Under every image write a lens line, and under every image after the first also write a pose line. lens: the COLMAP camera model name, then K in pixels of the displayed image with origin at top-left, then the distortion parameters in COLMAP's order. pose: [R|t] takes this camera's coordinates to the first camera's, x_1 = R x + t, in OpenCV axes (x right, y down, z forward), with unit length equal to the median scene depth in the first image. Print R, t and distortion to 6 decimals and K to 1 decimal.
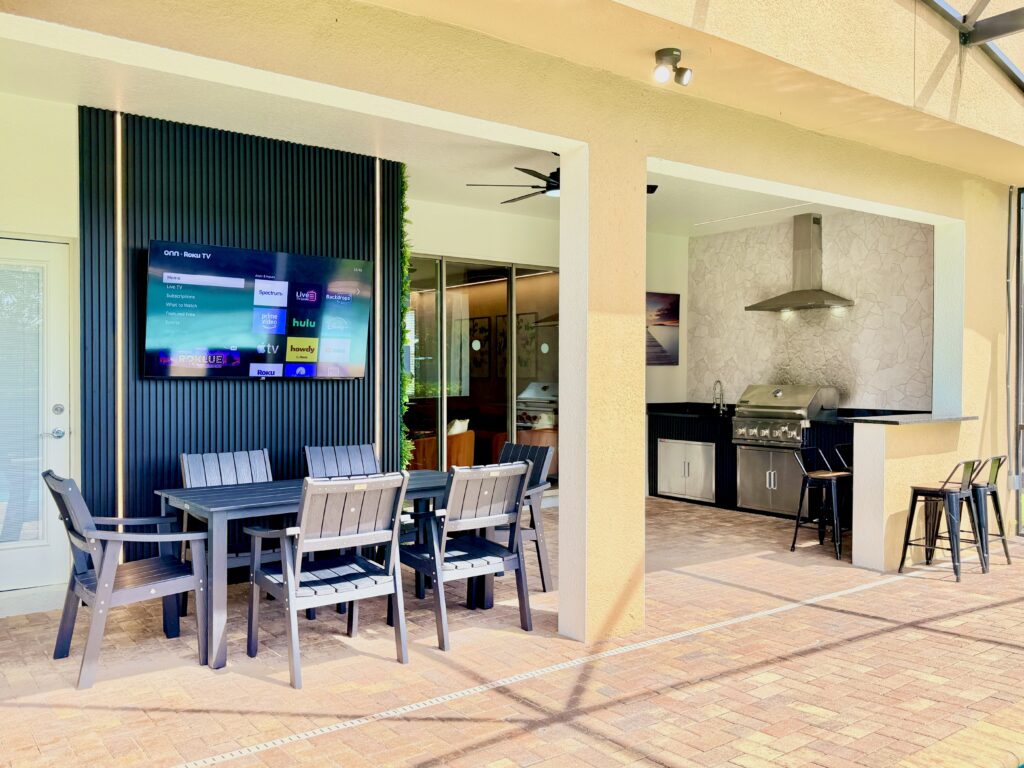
lens RADIAL K [[861.5, 0, 512.0], [0, 861.5, 384.0], [0, 0, 1]] dist [0.031703, 0.000230]
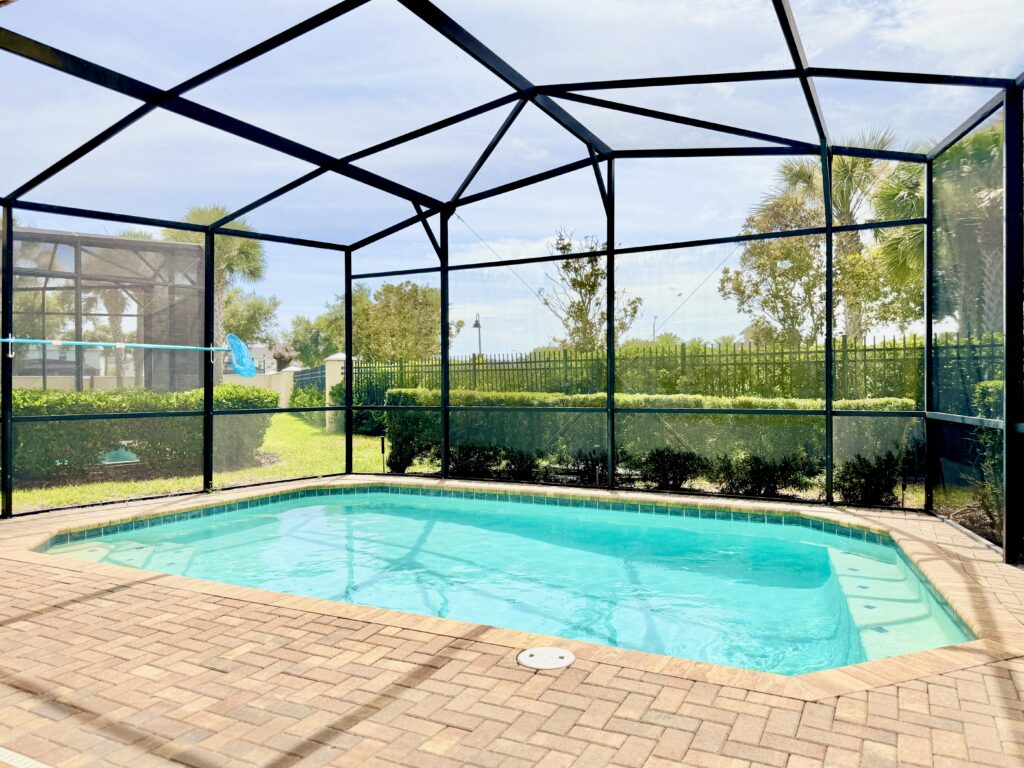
lens RADIAL K [[725.2, 0, 512.0], [0, 725.2, 384.0], [0, 0, 1]] dist [0.141117, -0.190354]
pose [[-0.414016, 0.005064, 0.910256, -0.350167], [0.014235, 0.999898, 0.000911, 0.016034], [-0.910158, 0.013334, -0.414046, 0.549487]]
